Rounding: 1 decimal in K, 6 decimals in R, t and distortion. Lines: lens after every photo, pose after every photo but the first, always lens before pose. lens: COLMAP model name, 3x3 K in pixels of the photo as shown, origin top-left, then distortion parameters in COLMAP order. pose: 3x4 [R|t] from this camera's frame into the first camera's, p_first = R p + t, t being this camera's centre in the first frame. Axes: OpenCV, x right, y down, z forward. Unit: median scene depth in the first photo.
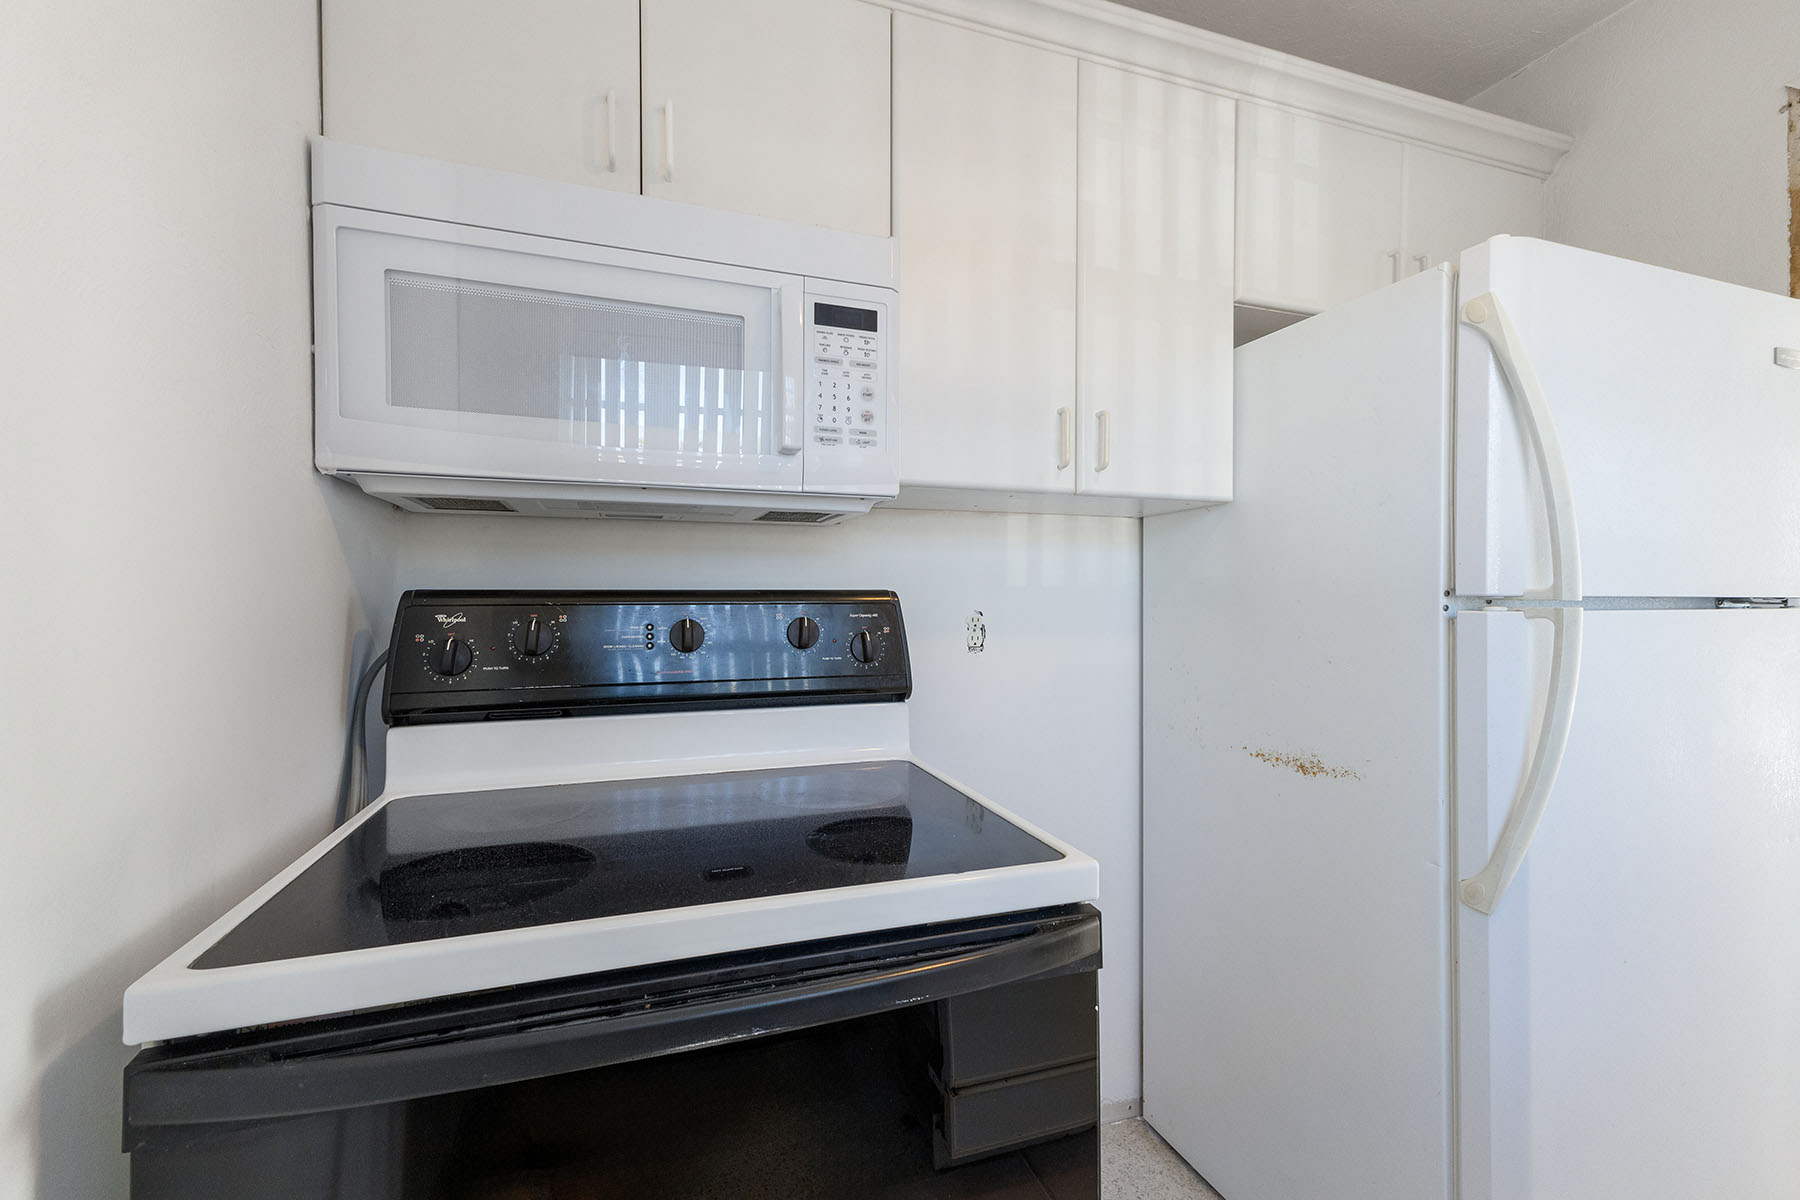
lens RADIAL K [[787.3, 0, 900.6], [0, 787.3, 599.8], [0, 0, 1]] dist [0.013787, -0.001012]
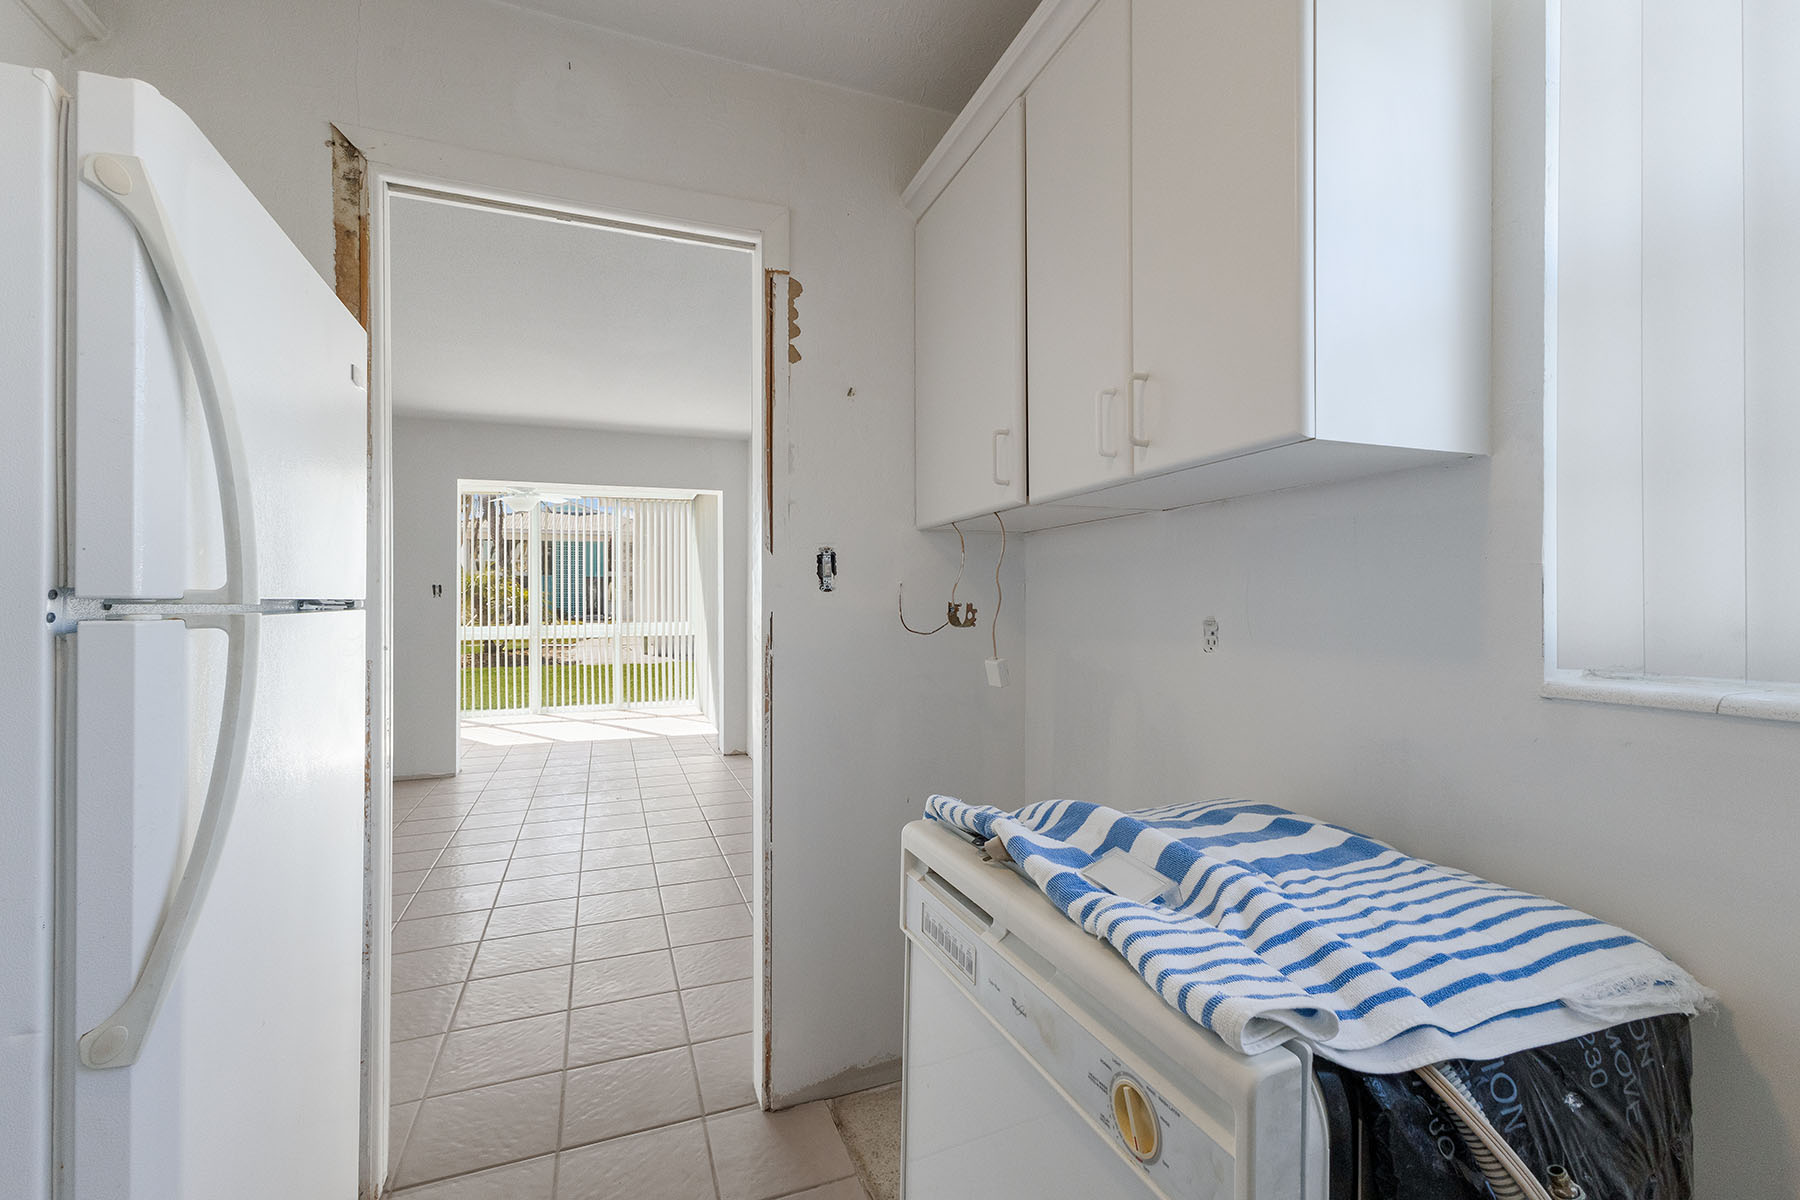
lens RADIAL K [[787.3, 0, 898.3], [0, 787.3, 595.4], [0, 0, 1]] dist [0.013787, -0.001012]
pose [[-0.018914, 0.004762, 0.999810, 0.036953], [0.003304, 0.999983, -0.004700, -0.002036], [-0.999816, 0.003215, -0.018929, 0.343489]]
